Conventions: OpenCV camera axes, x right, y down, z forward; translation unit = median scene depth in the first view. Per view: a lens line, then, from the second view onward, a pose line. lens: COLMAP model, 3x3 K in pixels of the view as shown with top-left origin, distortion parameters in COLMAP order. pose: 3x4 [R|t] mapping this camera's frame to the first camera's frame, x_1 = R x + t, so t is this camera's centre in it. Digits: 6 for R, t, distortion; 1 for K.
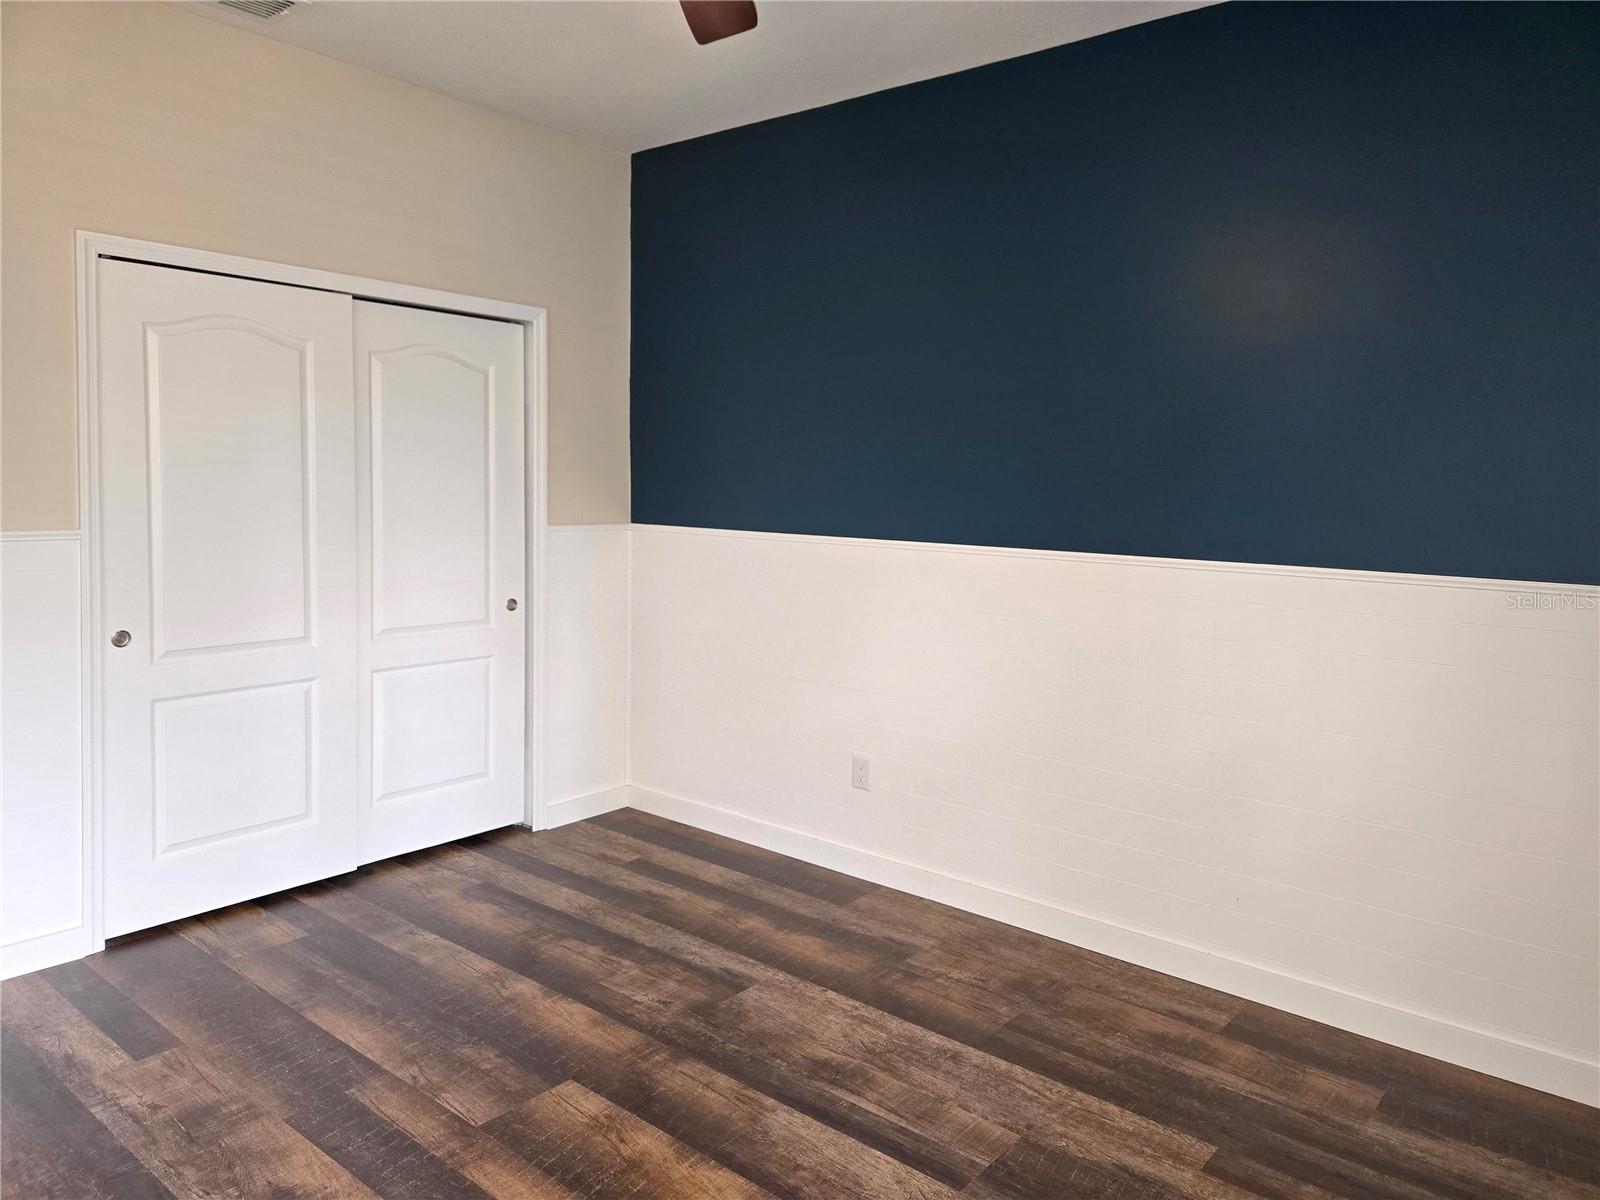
lens RADIAL K [[1087.1, 0, 800.0], [0, 1087.1, 600.0], [0, 0, 1]] dist [0.077422, -0.056075]
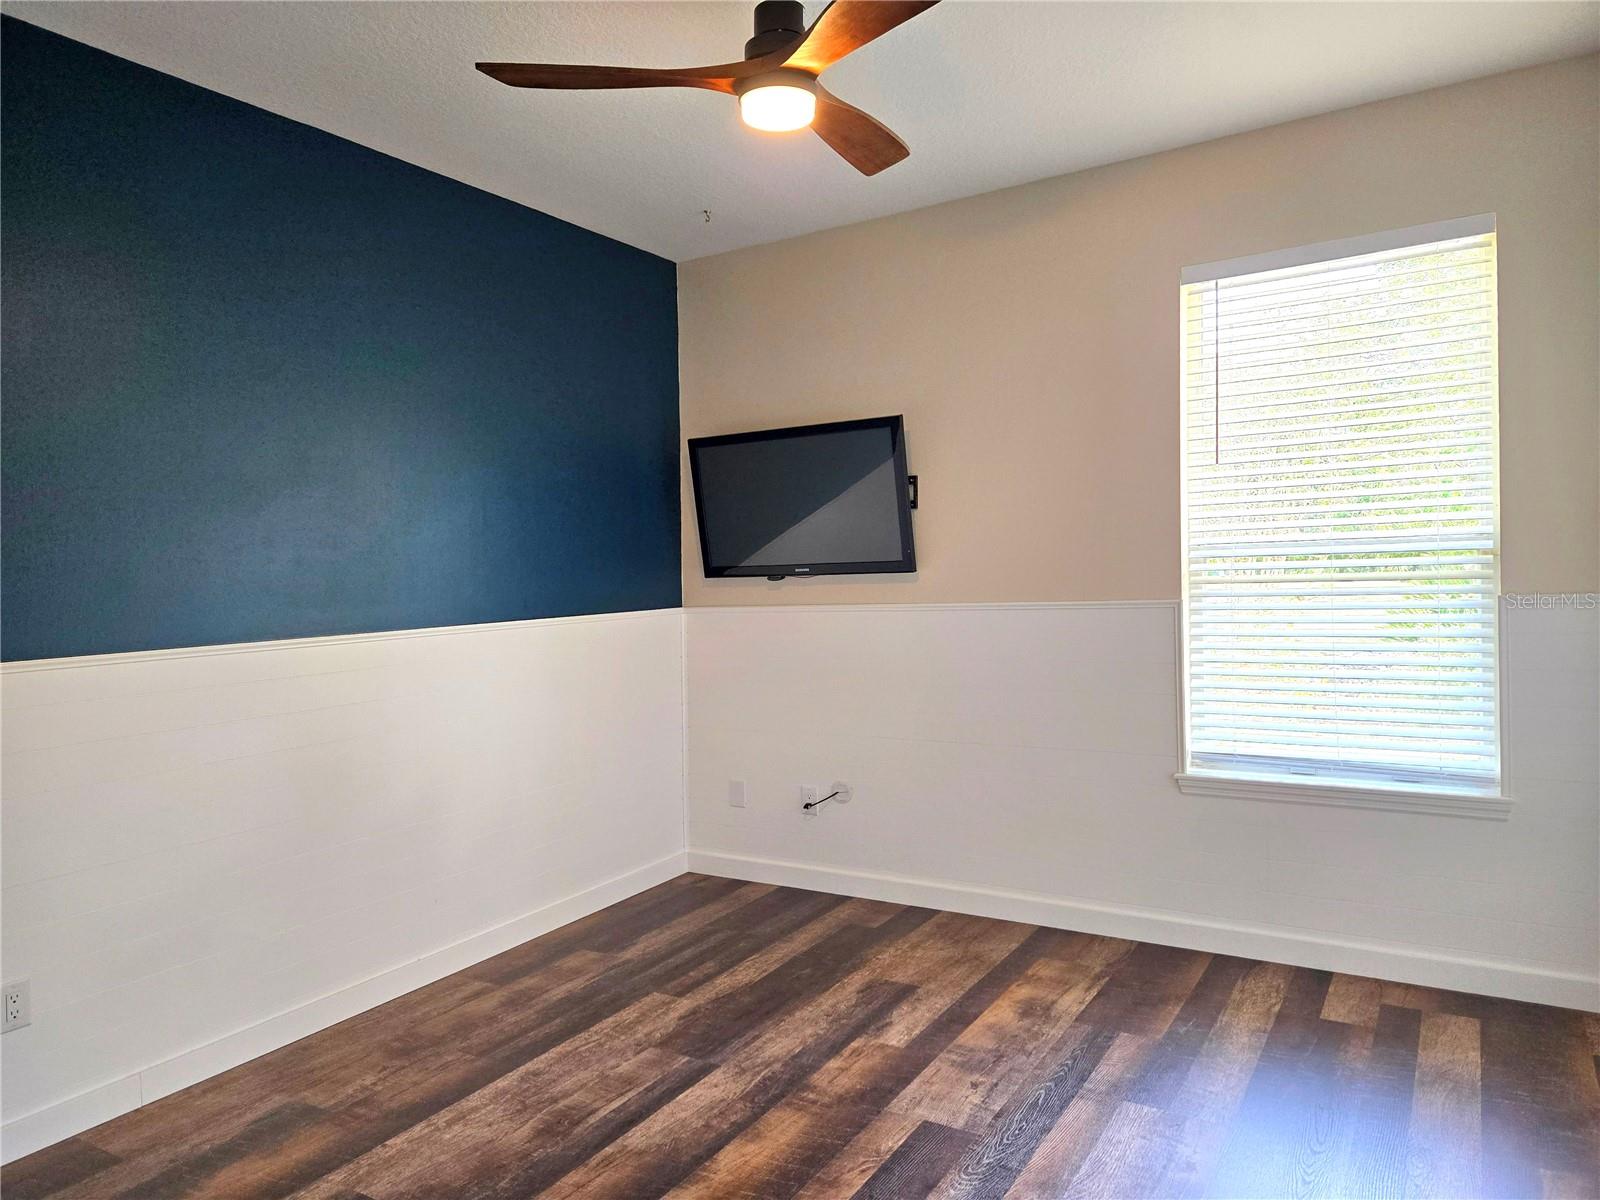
lens RADIAL K [[1087.1, 0, 800.0], [0, 1087.1, 600.0], [0, 0, 1]] dist [0.077422, -0.056075]
pose [[-0.129897, -0.049547, 0.990289, -0.989910], [0.142275, 0.987484, 0.068069, -0.096224], [-0.981267, 0.149735, -0.121222, 0.815066]]
